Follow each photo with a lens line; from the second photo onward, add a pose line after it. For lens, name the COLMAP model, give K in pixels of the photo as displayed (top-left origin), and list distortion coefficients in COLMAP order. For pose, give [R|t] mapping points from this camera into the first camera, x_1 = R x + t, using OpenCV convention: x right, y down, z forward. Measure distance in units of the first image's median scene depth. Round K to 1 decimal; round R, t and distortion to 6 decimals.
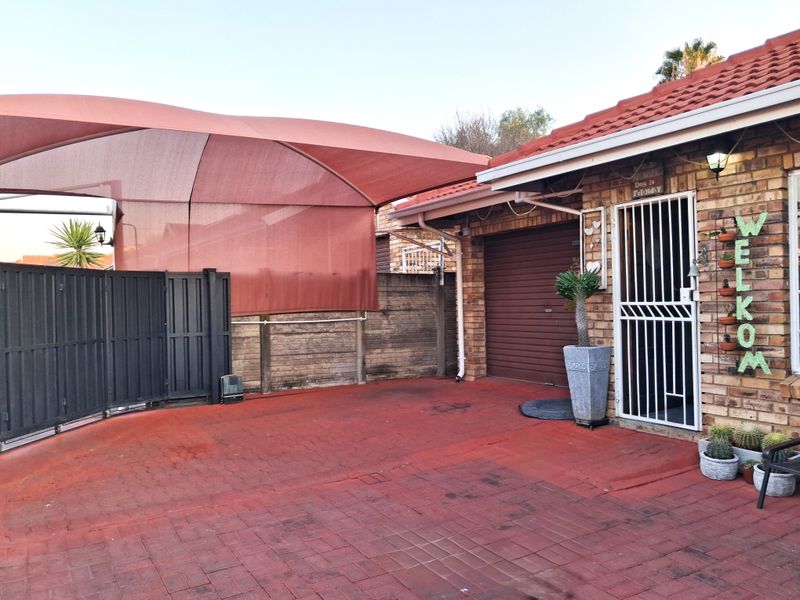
lens RADIAL K [[637.0, 0, 399.7], [0, 637.0, 304.6], [0, 0, 1]] dist [0.021935, -0.040683]
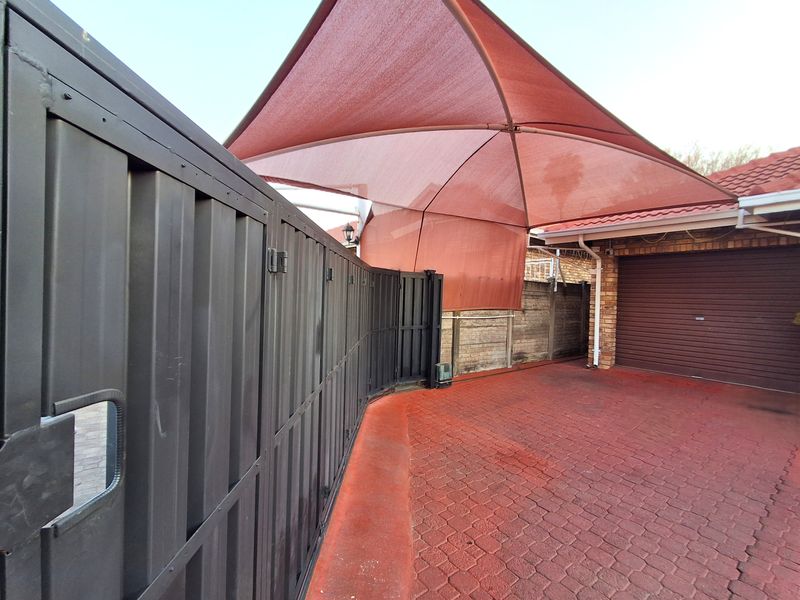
lens RADIAL K [[367.9, 0, 402.5], [0, 367.9, 300.7], [0, 0, 1]] dist [0.008521, 0.003177]
pose [[0.991013, 0.045029, 0.125959, -0.387562], [-0.046924, 0.998825, 0.012111, -0.006690], [-0.125266, -0.017912, 0.991961, 0.318638]]
